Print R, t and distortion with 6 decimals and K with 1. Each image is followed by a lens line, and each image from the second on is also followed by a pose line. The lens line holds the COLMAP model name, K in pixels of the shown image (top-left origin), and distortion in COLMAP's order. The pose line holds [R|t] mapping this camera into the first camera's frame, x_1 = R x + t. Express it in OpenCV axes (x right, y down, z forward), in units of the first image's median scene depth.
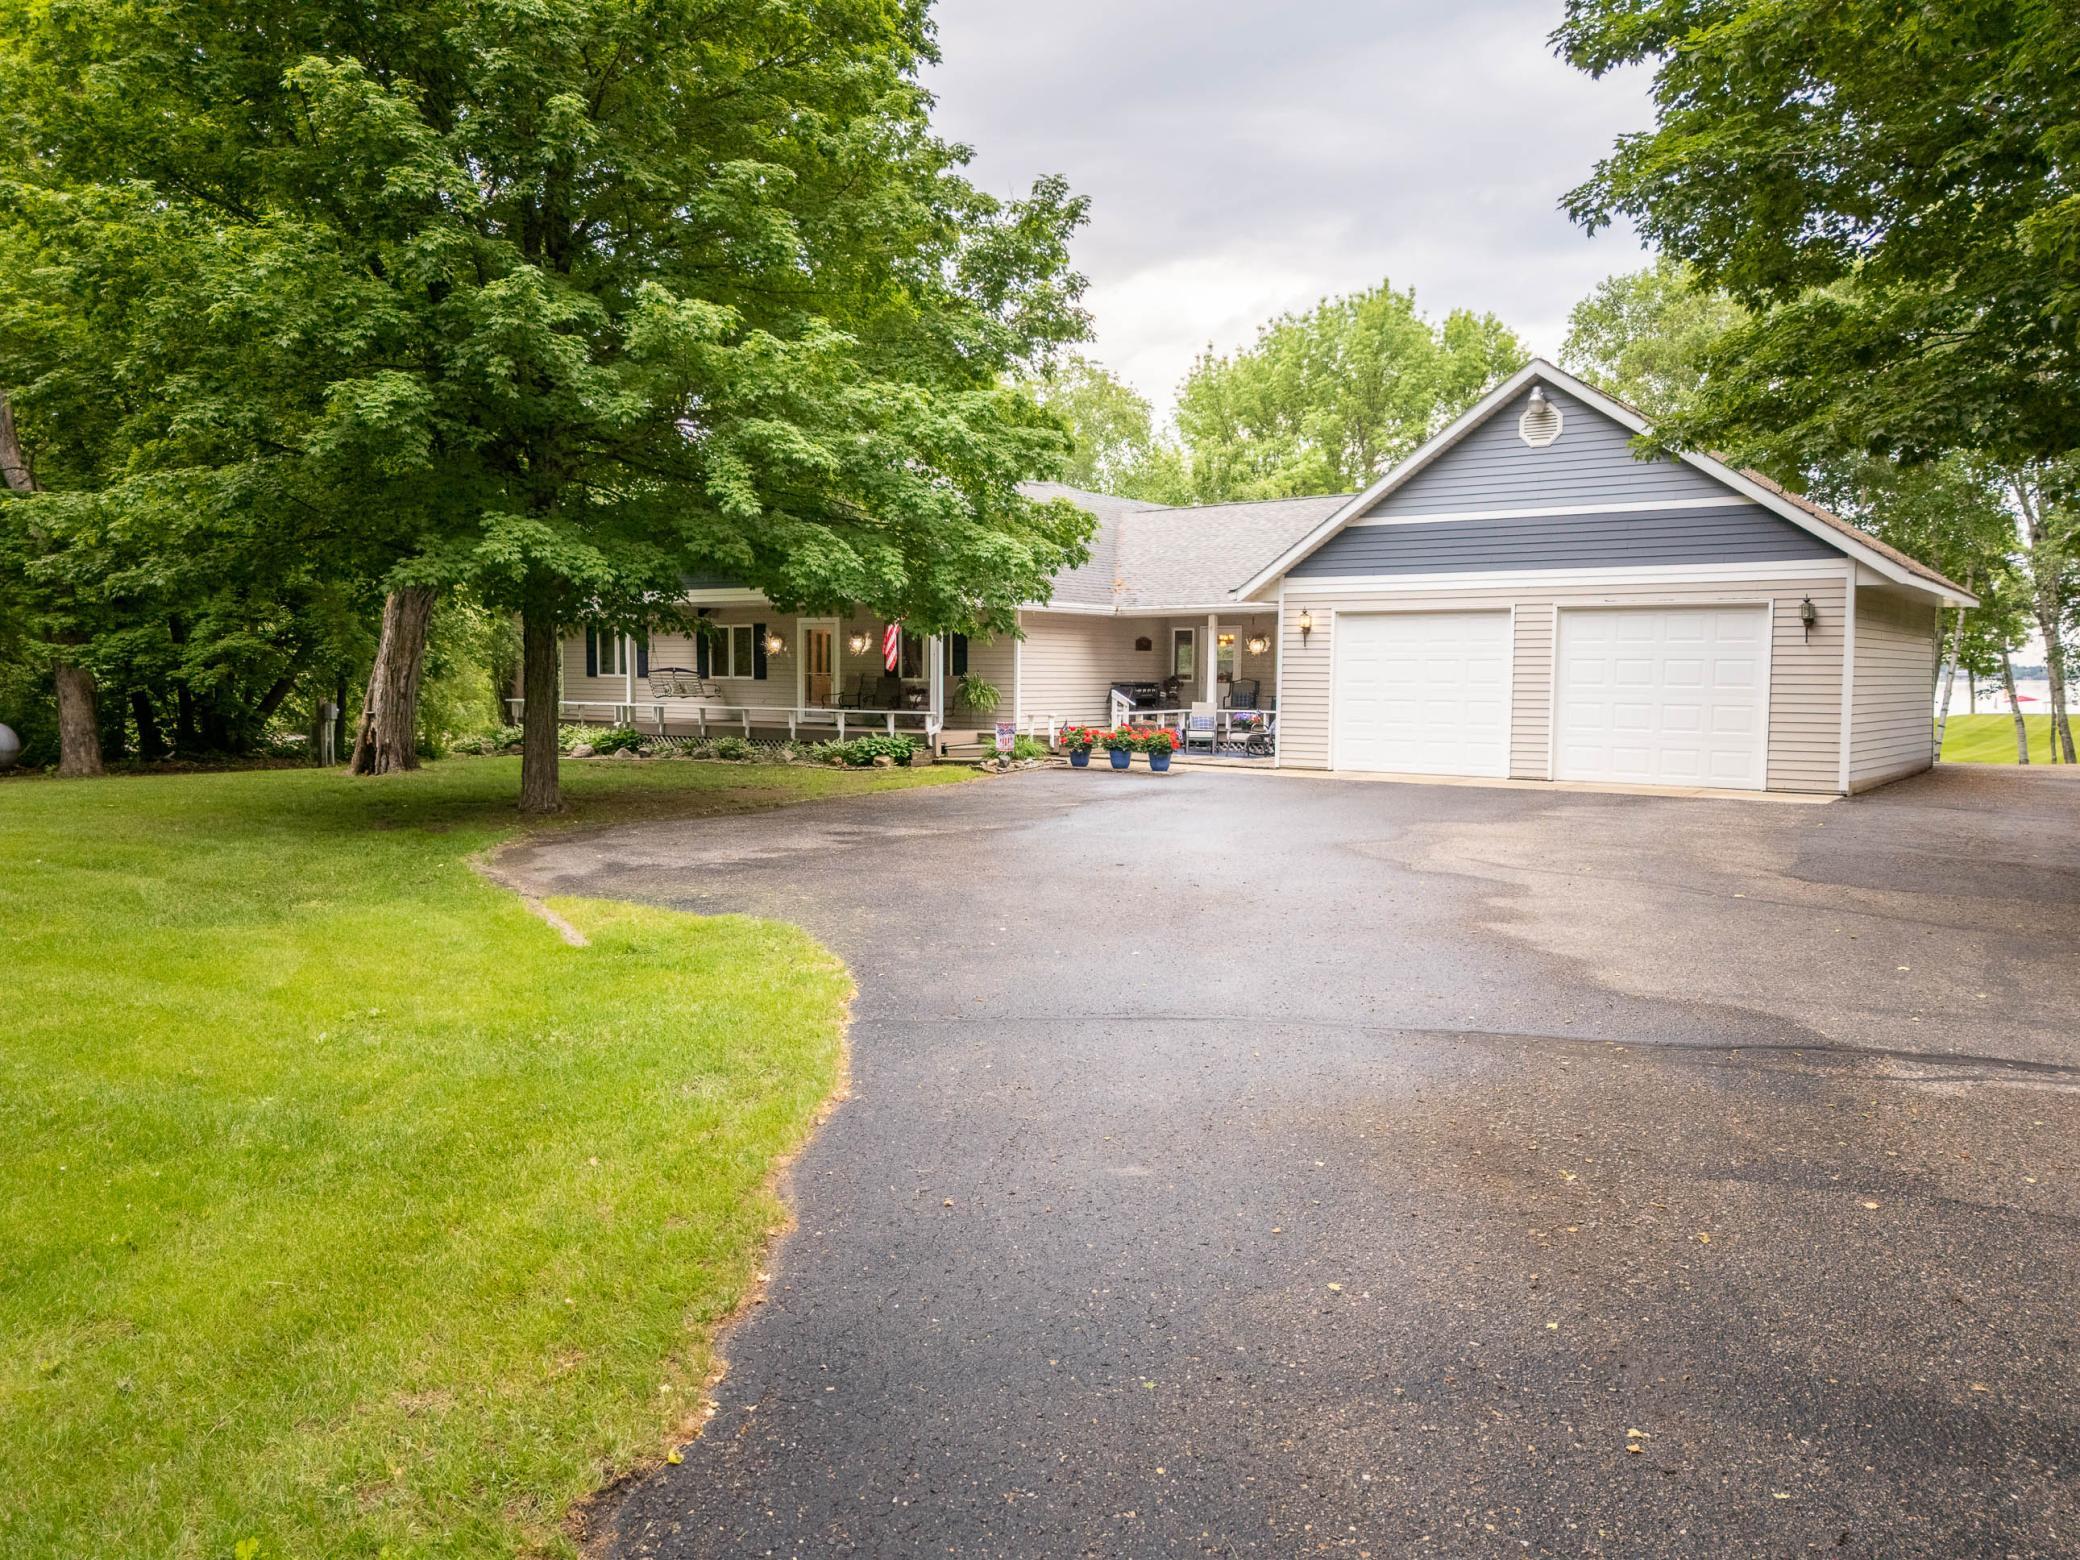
lens RADIAL K [[1531.3, 0, 1040.0], [0, 1531.3, 780.0], [0, 0, 1]] dist [0.105771, -0.104105]
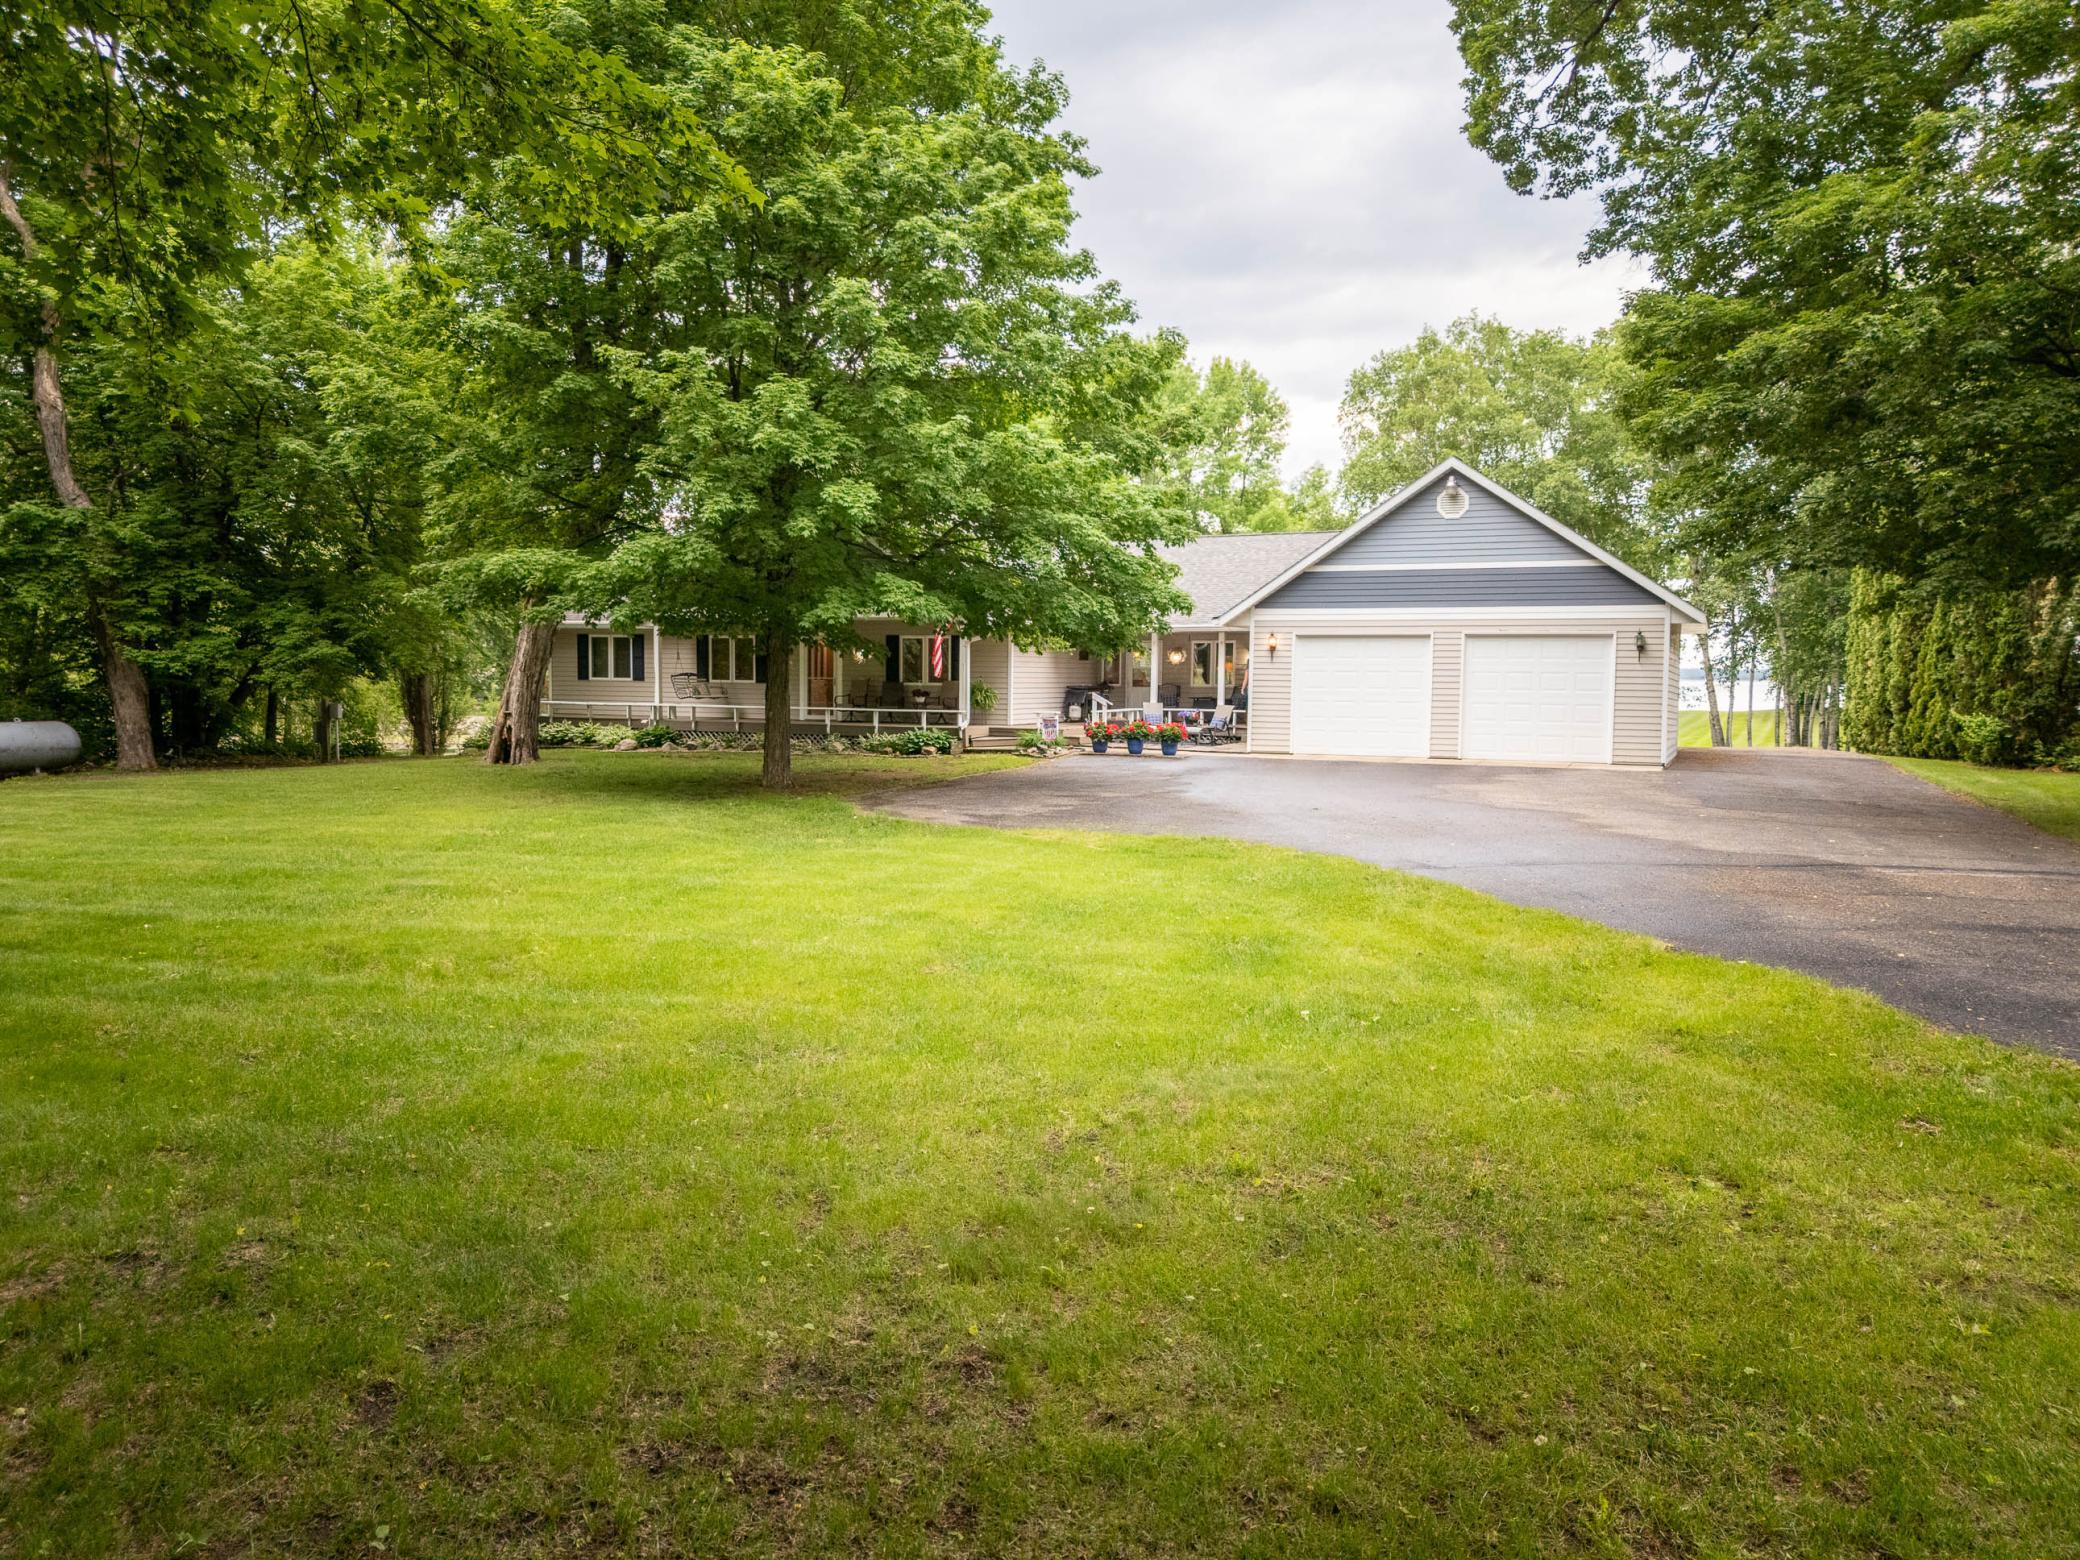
lens RADIAL K [[1531.3, 0, 1040.0], [0, 1531.3, 780.0], [0, 0, 1]] dist [0.105771, -0.104105]
pose [[0.978281, -0.011391, 0.206968, -0.278891], [0.011074, 0.999935, 0.002692, 0.009713], [-0.206985, -0.000341, 0.978344, -0.236316]]
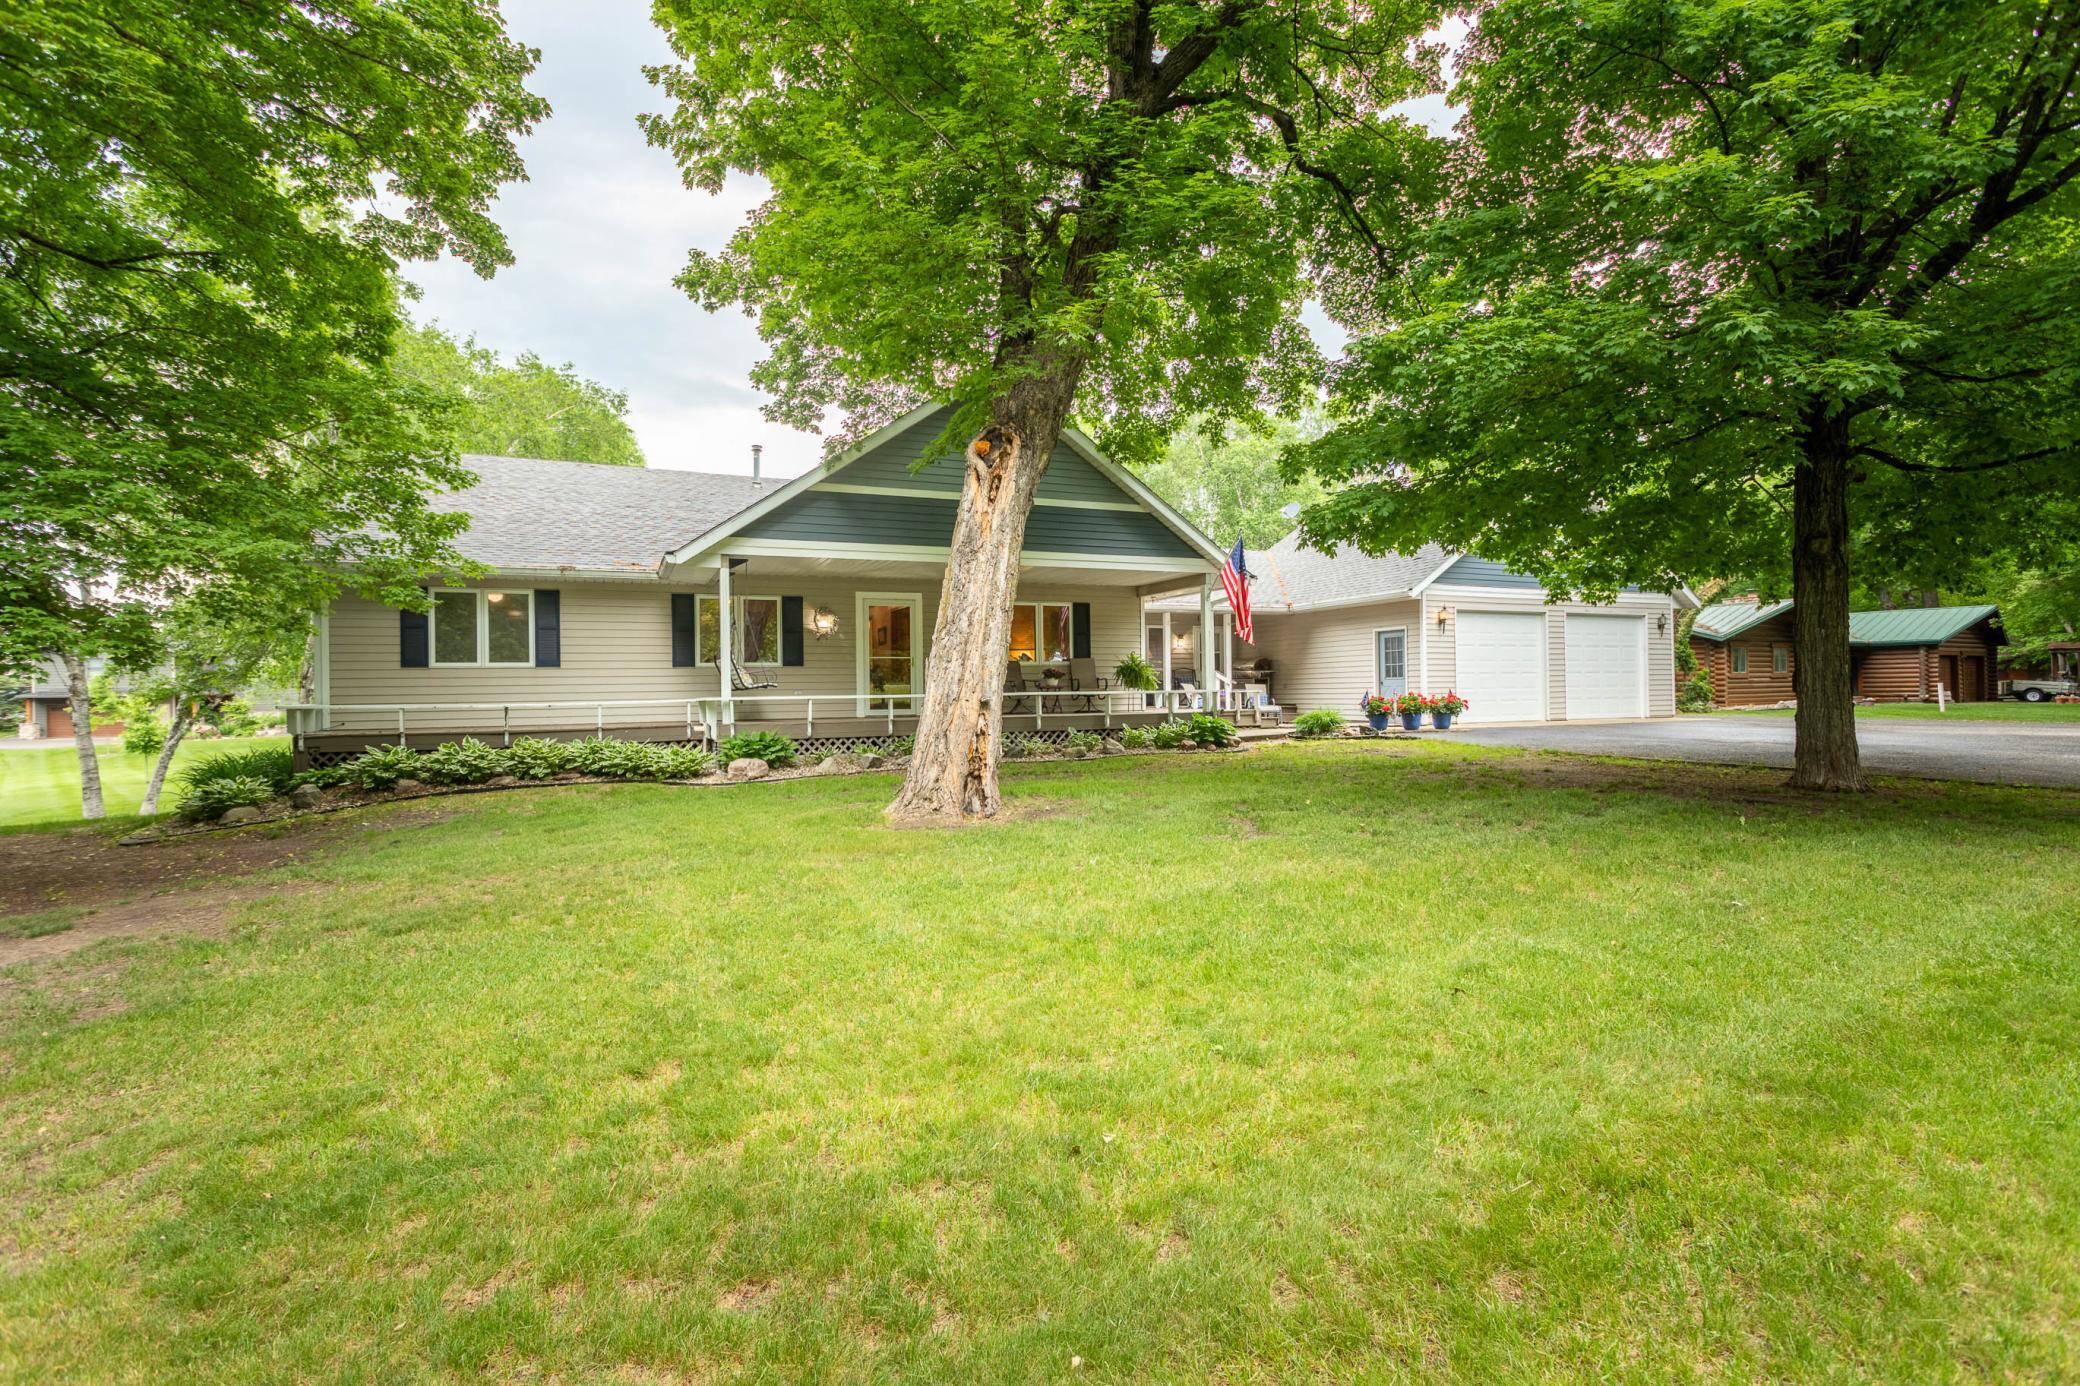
lens RADIAL K [[987.1, 0, 1034.9], [0, 987.1, 688.7], [0, 0, 1]] dist [0.009577, -0.000109]
pose [[0.512563, -0.009538, 0.858596, -0.711320], [0.077451, 0.996376, -0.035168, -0.033347], [-0.855149, 0.084525, 0.511444, 0.808472]]
